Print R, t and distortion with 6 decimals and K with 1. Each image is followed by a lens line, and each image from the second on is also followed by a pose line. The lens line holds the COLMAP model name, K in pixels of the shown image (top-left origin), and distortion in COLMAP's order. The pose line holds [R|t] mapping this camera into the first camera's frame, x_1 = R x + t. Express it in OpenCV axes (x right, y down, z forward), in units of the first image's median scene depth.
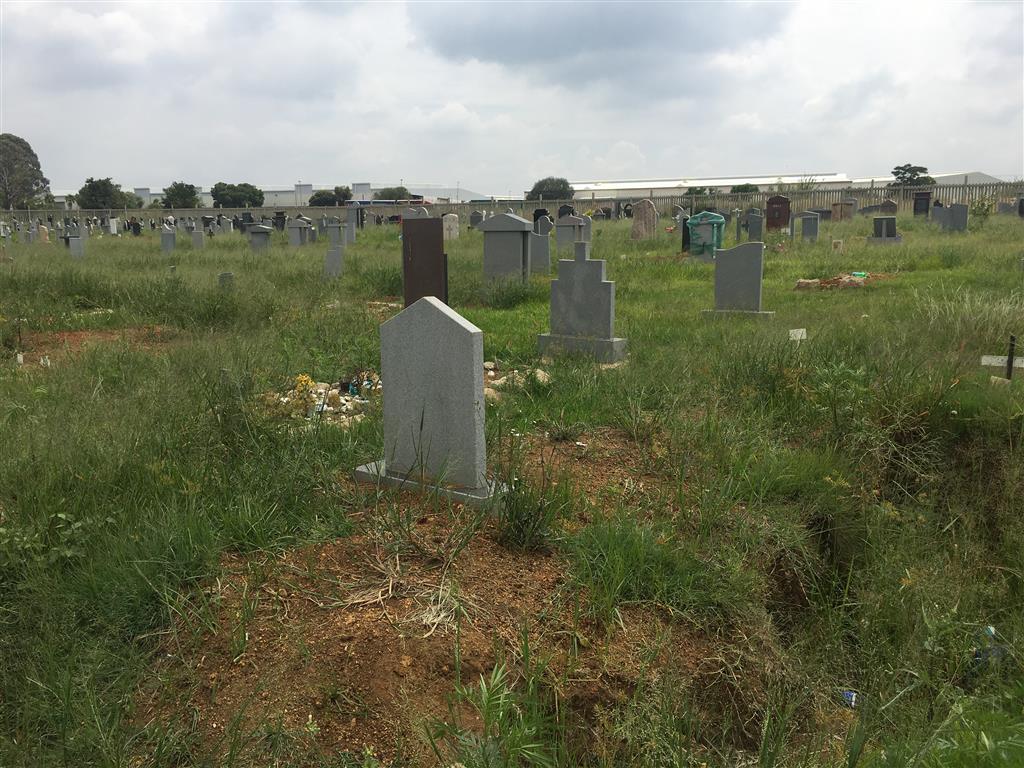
lens RADIAL K [[865.4, 0, 506.2], [0, 865.4, 389.0], [0, 0, 1]] dist [0.085713, -0.117519]
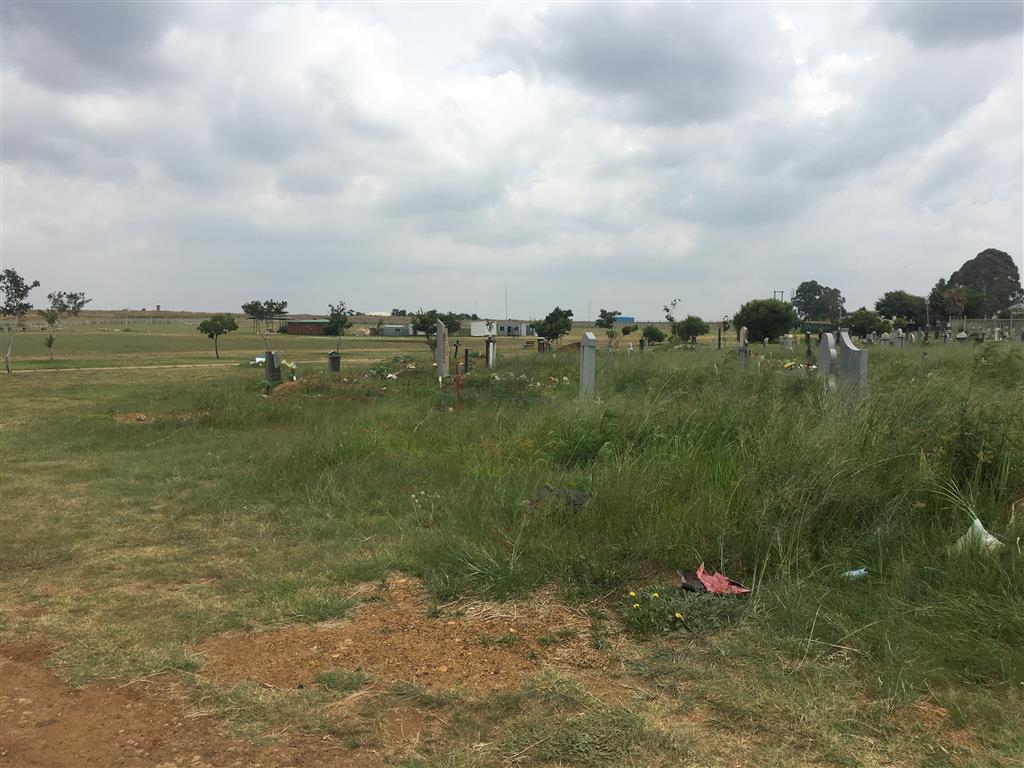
lens RADIAL K [[865.4, 0, 511.5], [0, 865.4, 371.5], [0, 0, 1]] dist [0.085713, -0.117519]
pose [[0.547955, 0.047562, -0.835154, 0.022412], [-0.166209, 0.984666, -0.052975, 0.027731], [0.819829, 0.167839, 0.547459, -0.114735]]
